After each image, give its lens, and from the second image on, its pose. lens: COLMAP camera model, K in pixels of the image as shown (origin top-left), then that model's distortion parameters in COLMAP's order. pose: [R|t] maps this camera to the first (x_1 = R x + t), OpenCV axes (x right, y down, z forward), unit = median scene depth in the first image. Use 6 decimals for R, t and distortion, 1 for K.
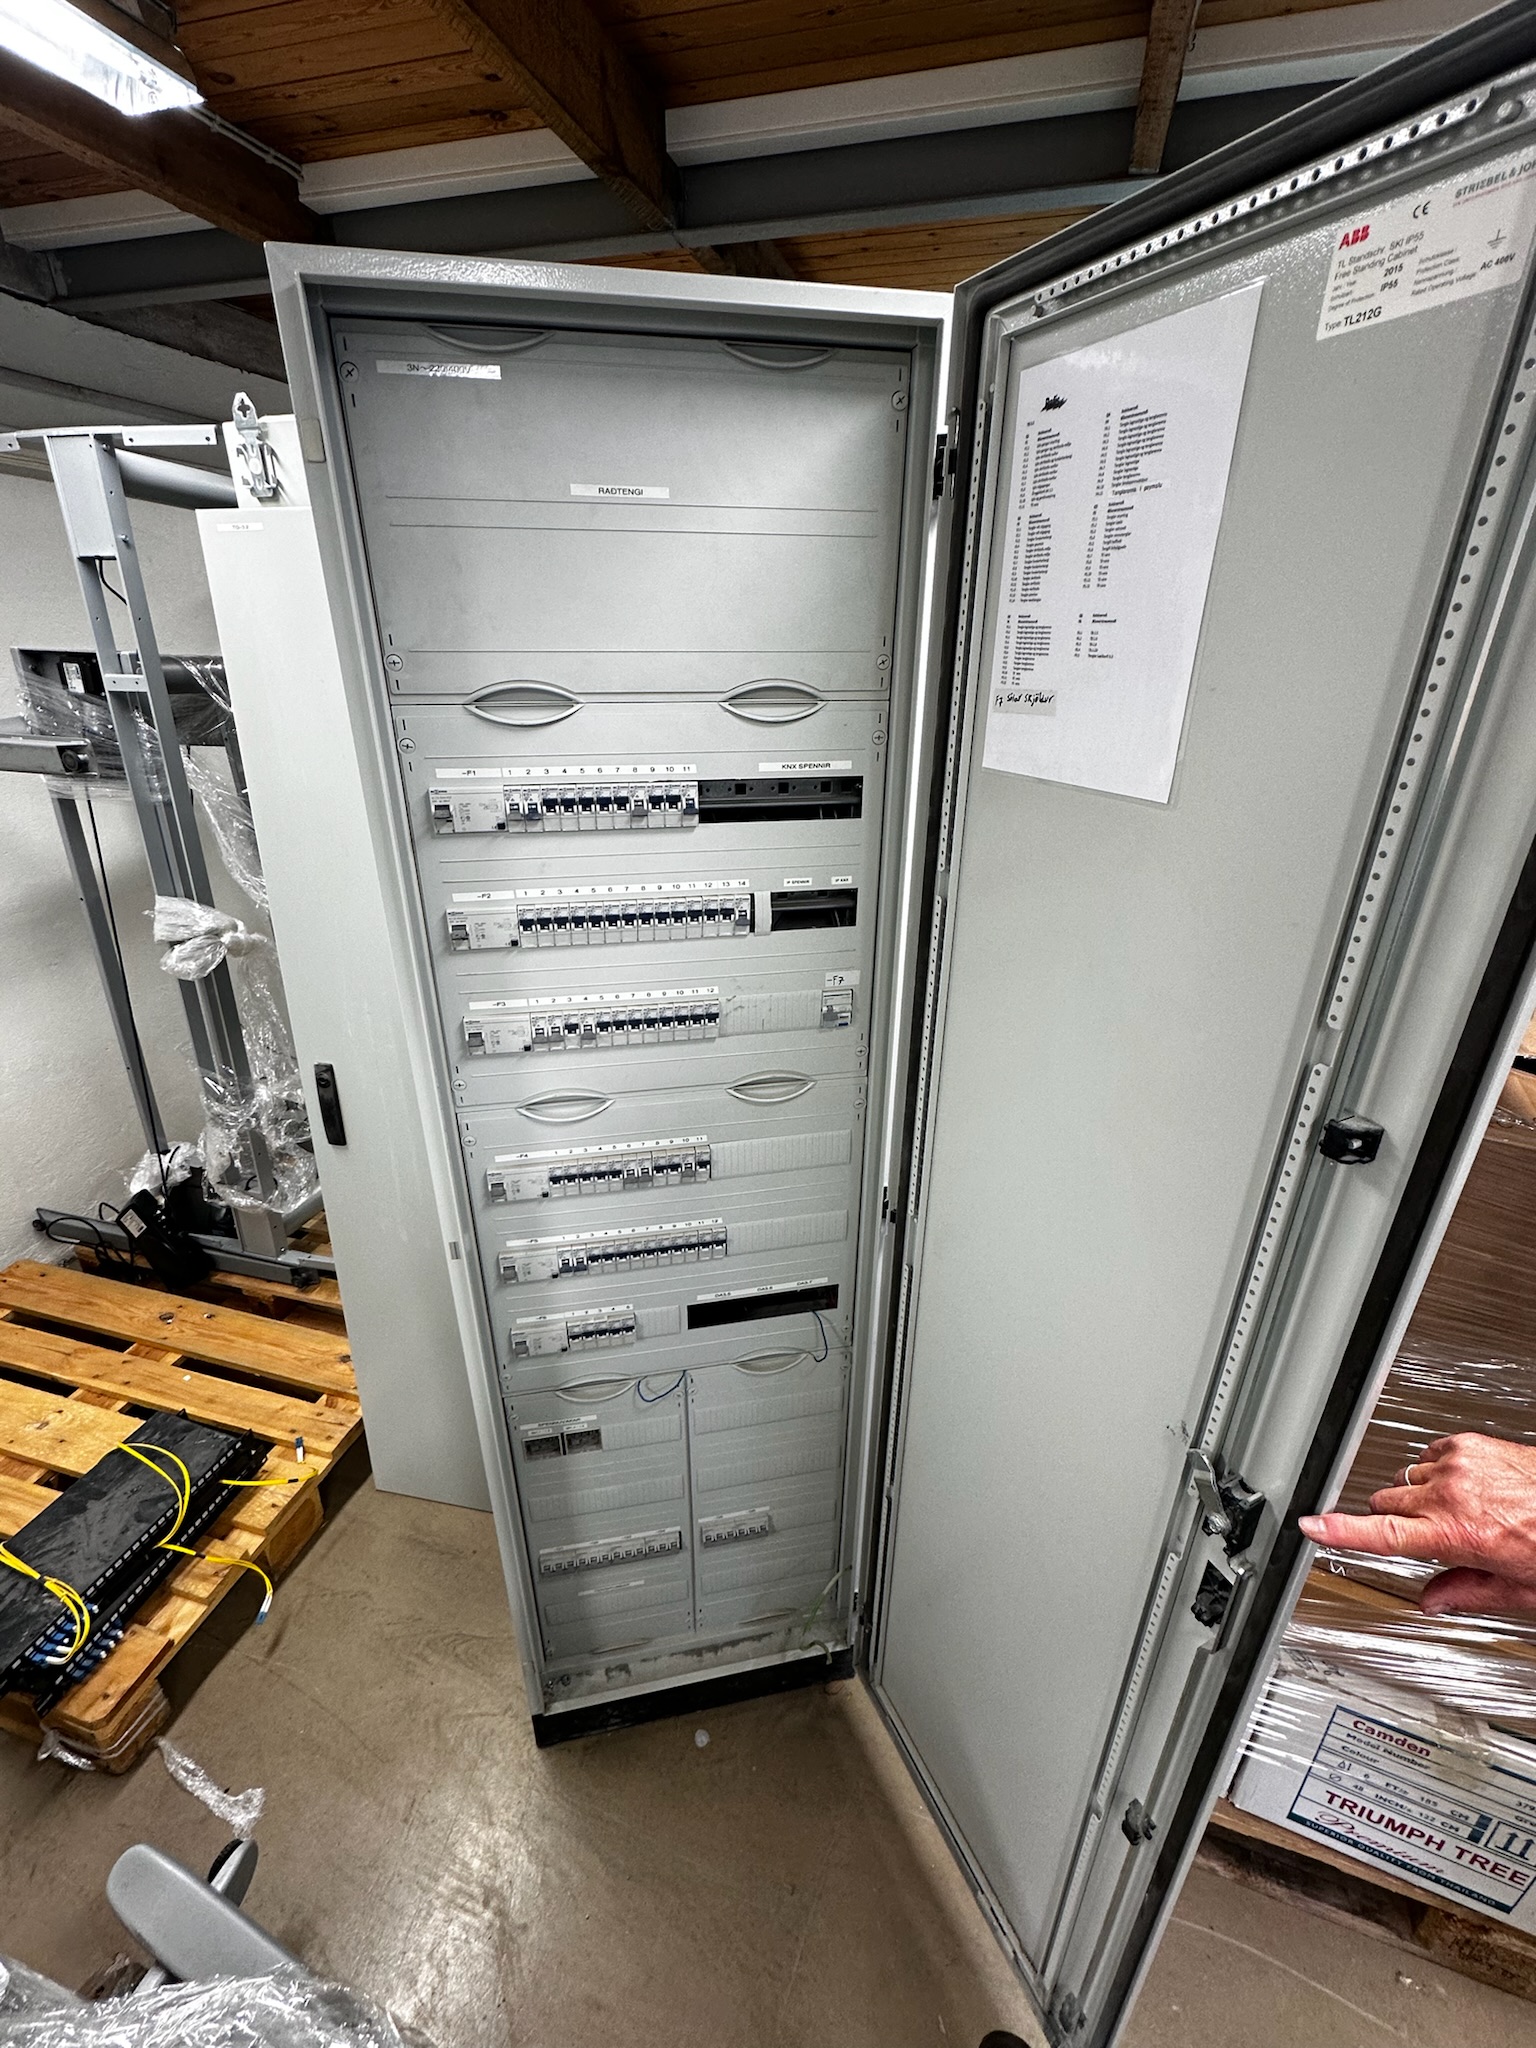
lens RADIAL K [[878.2, 0, 766.9], [0, 878.2, 1021.8], [0, 0, 1]] dist [-0.003740, 0.000985]
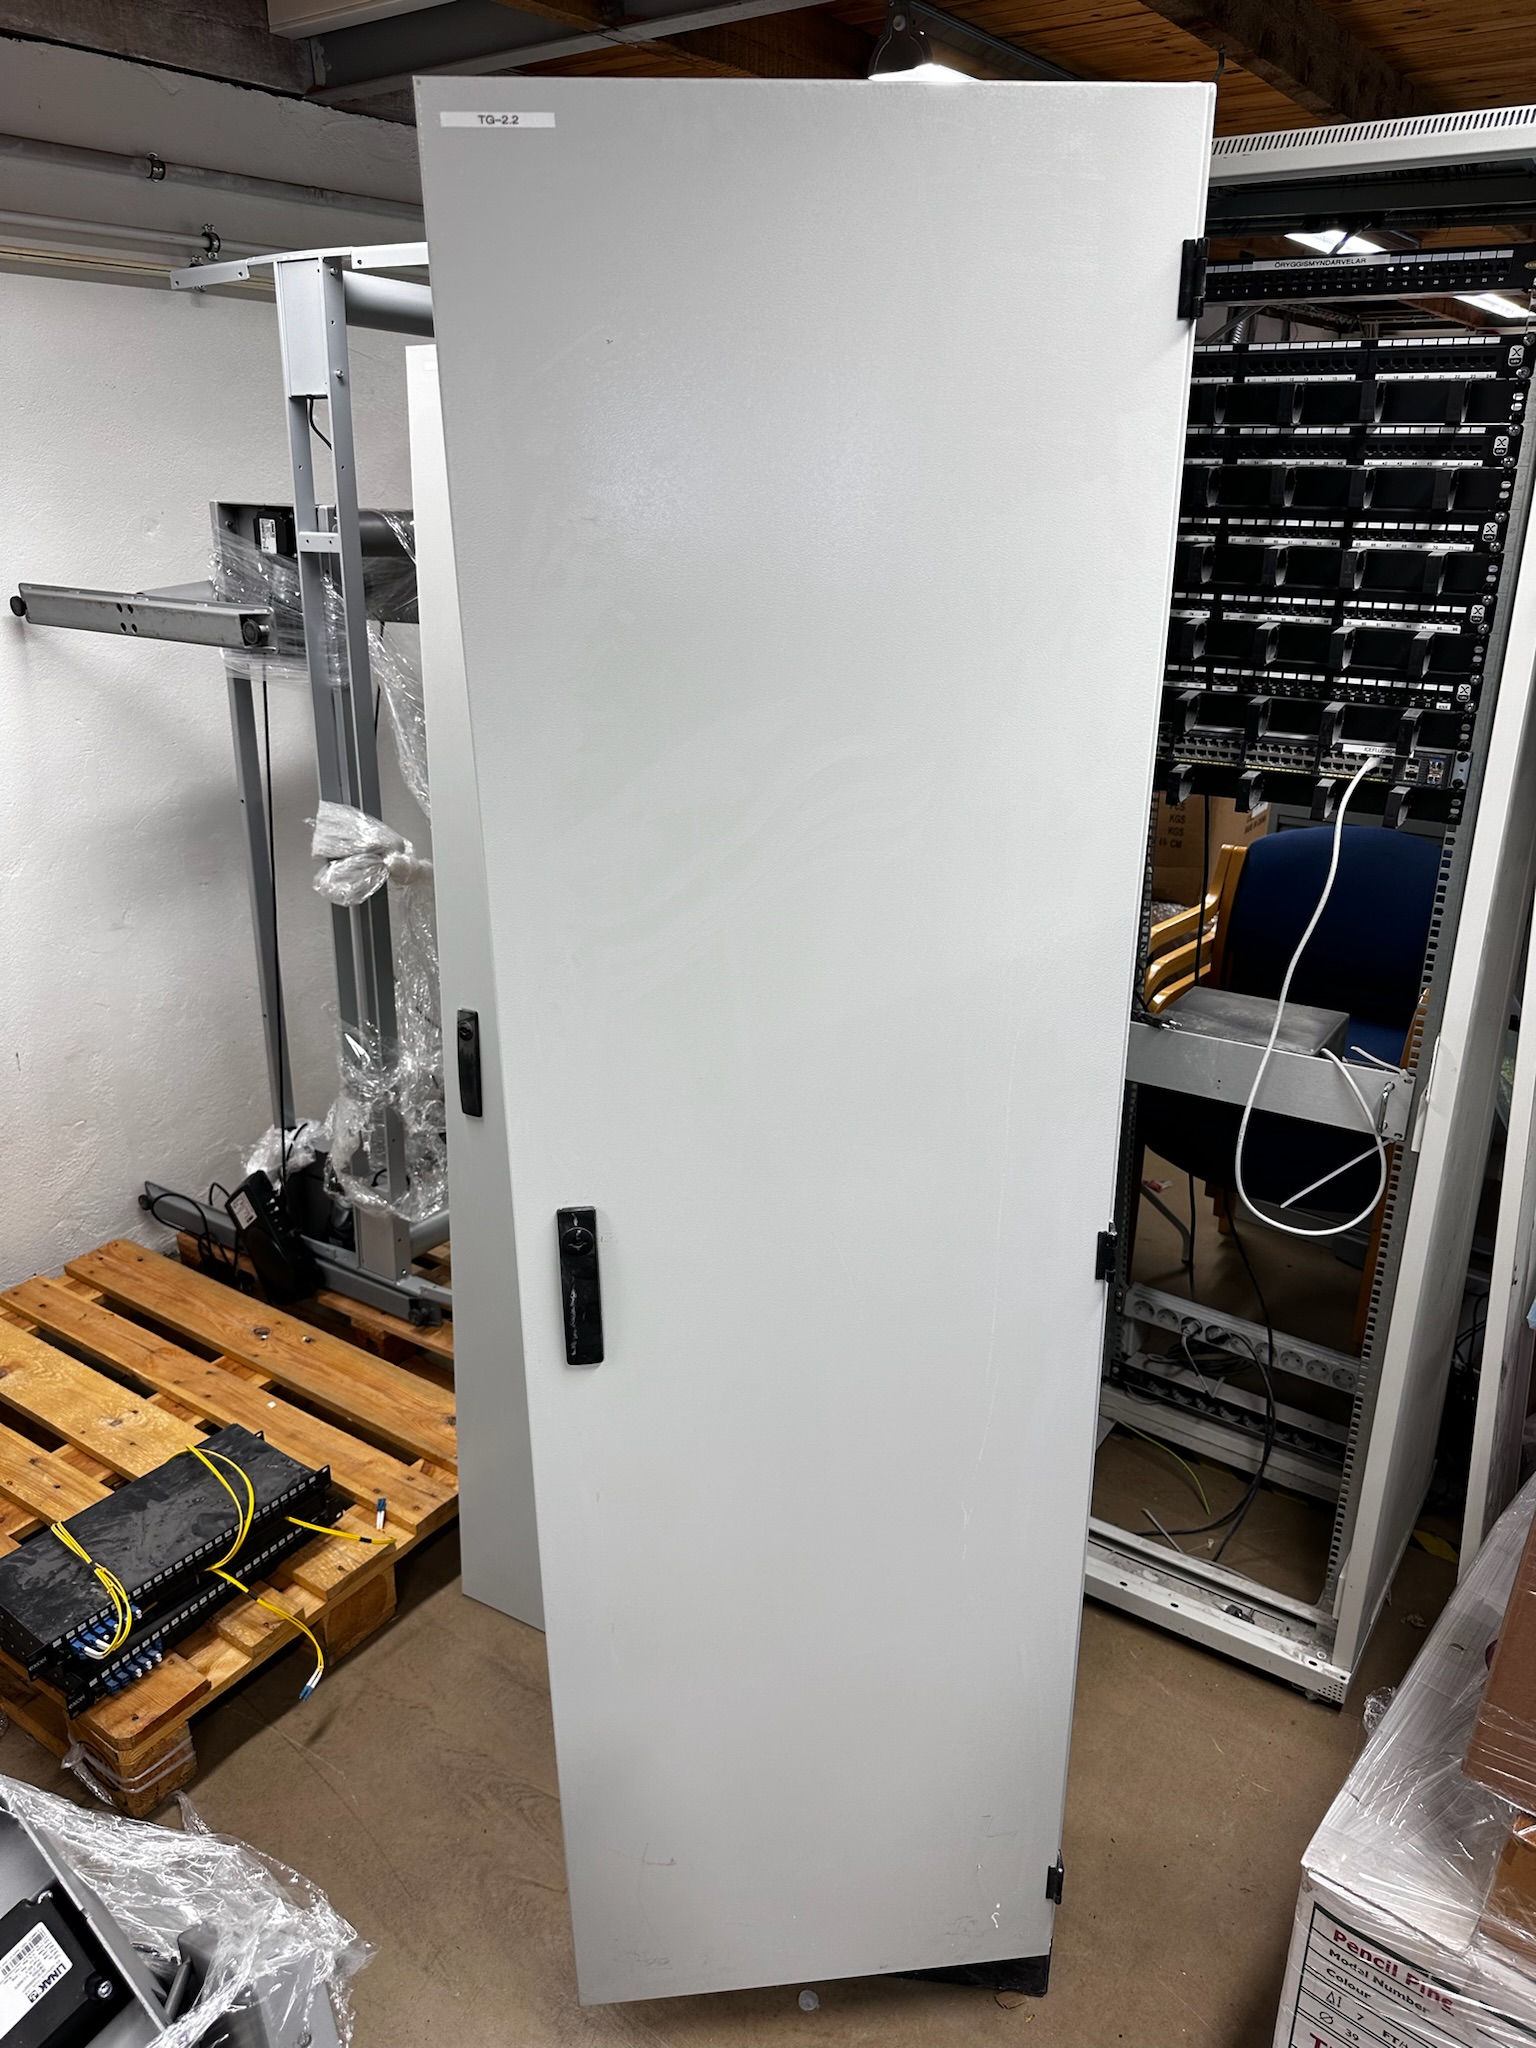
lens RADIAL K [[1461.5, 0, 765.1], [0, 1461.5, 1030.4], [0, 0, 1]] dist [0.021250, -0.034908]
pose [[0.945122, 0.106945, -0.308719, 0.190499], [-0.122614, 0.991947, -0.031747, 0.085069], [0.302838, 0.067858, 0.950623, -0.211338]]
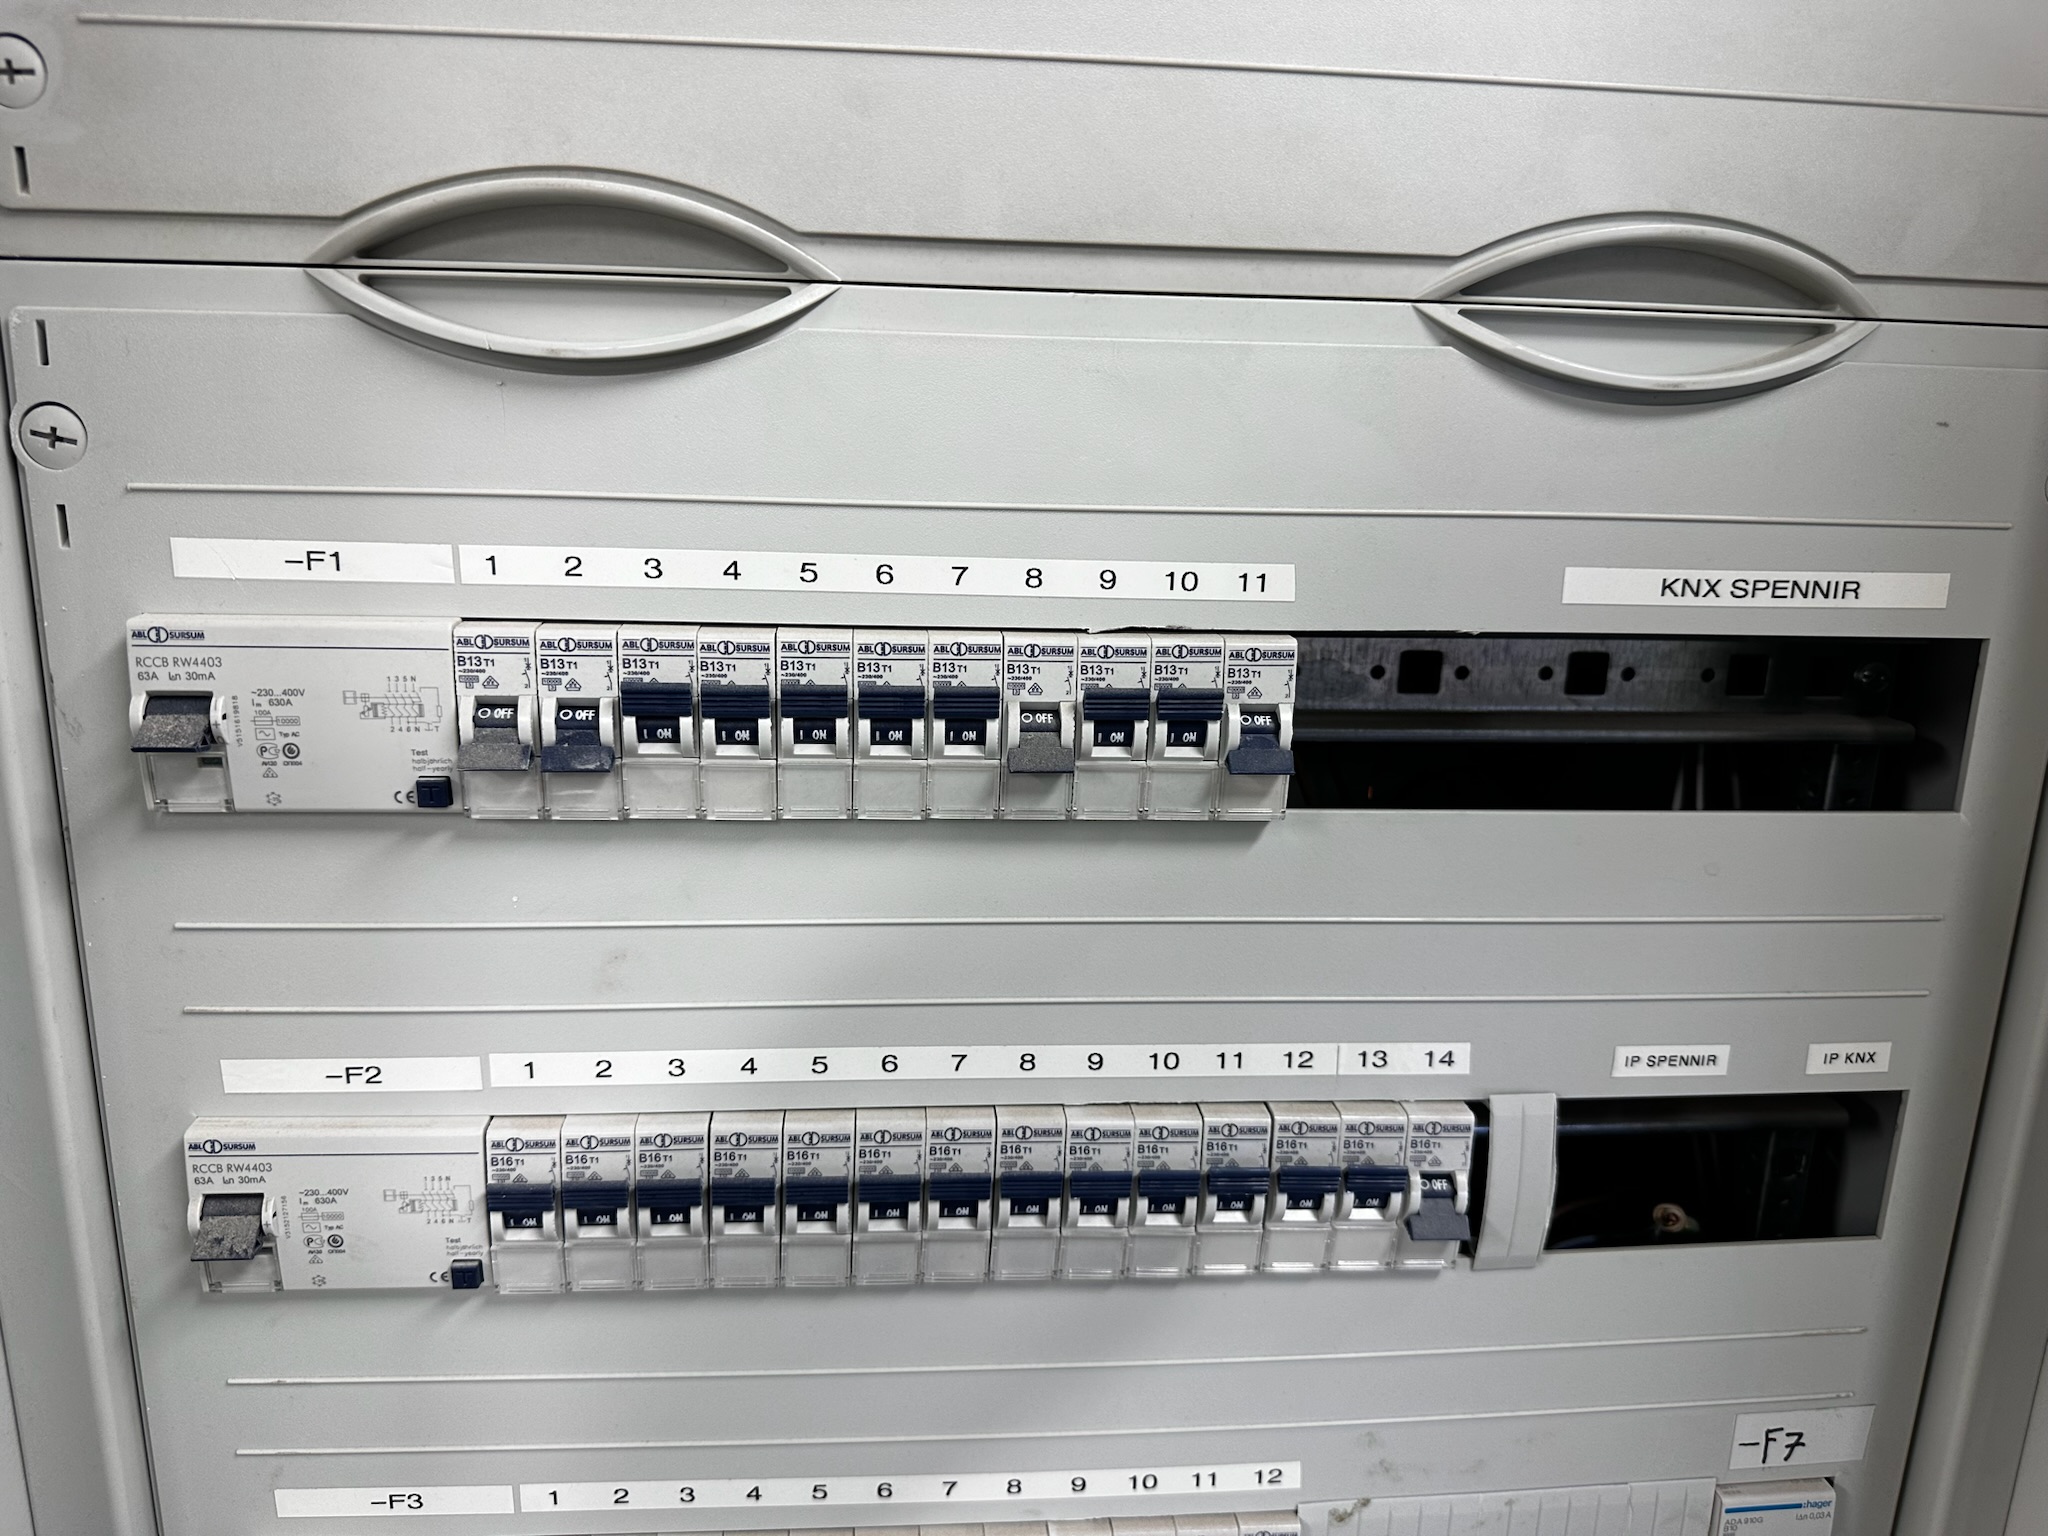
lens RADIAL K [[1461.5, 0, 1025.1], [0, 1461.5, 757.8], [0, 0, 1]] dist [0.021250, -0.034908]
pose [[0.993640, 0.046777, -0.102427, -0.074615], [-0.064857, 0.981339, -0.181015, -0.114721], [0.092048, 0.186507, 0.978132, 0.425281]]
